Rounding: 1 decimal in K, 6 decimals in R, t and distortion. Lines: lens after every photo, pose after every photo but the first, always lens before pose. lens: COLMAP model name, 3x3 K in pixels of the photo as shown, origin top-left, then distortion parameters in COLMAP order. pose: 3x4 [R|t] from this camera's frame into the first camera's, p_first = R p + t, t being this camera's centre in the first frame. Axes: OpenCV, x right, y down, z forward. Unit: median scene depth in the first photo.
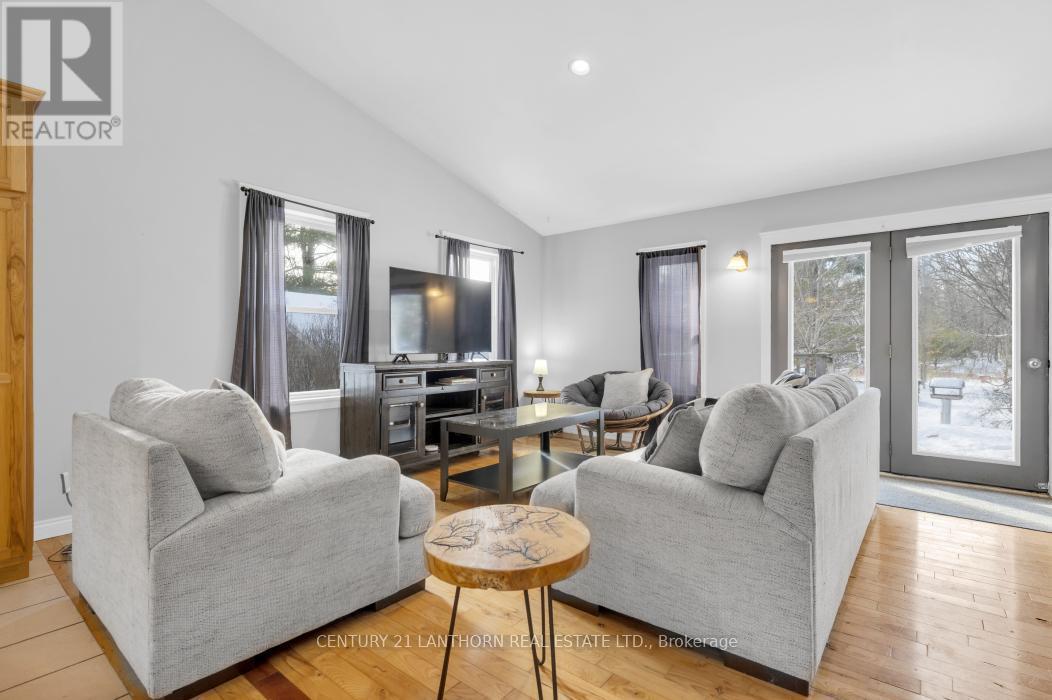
lens RADIAL K [[491.3, 0, 531.5], [0, 491.3, 341.1], [0, 0, 1]] dist [0.000823, 0.000168]
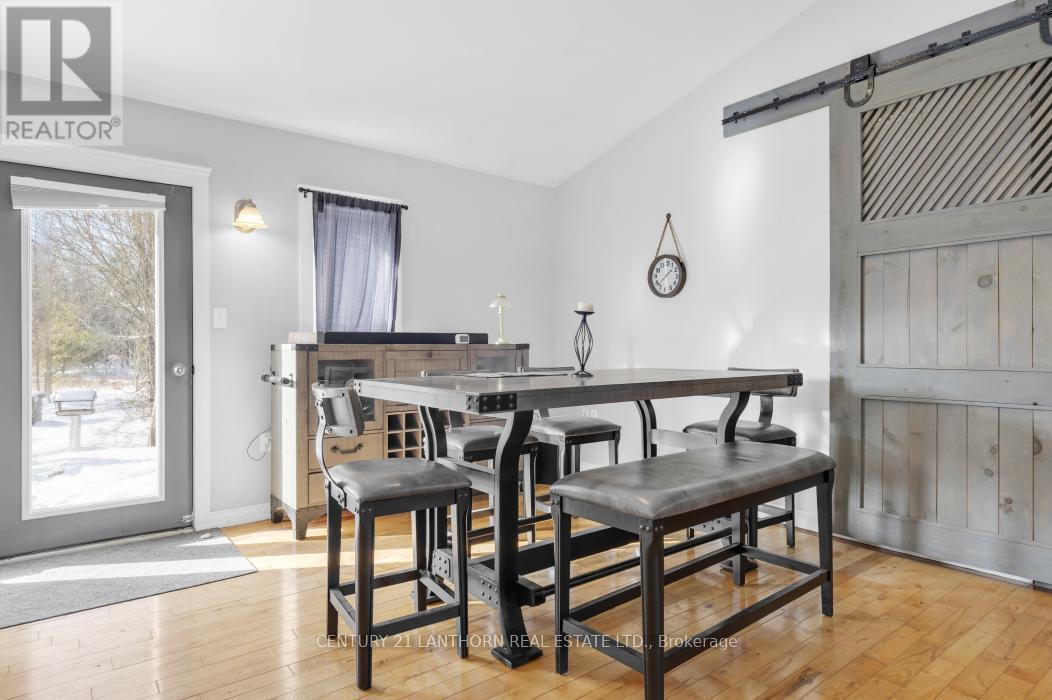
lens RADIAL K [[604.4, 0, 534.9], [0, 604.4, 344.6], [0, 0, 1]] dist [0.008365, -0.000900]
pose [[0.220554, -0.003996, 0.975367, 0.096125], [0.001215, 0.999992, 0.003822, 0.000263], [-0.975374, 0.000342, 0.220557, 0.111975]]
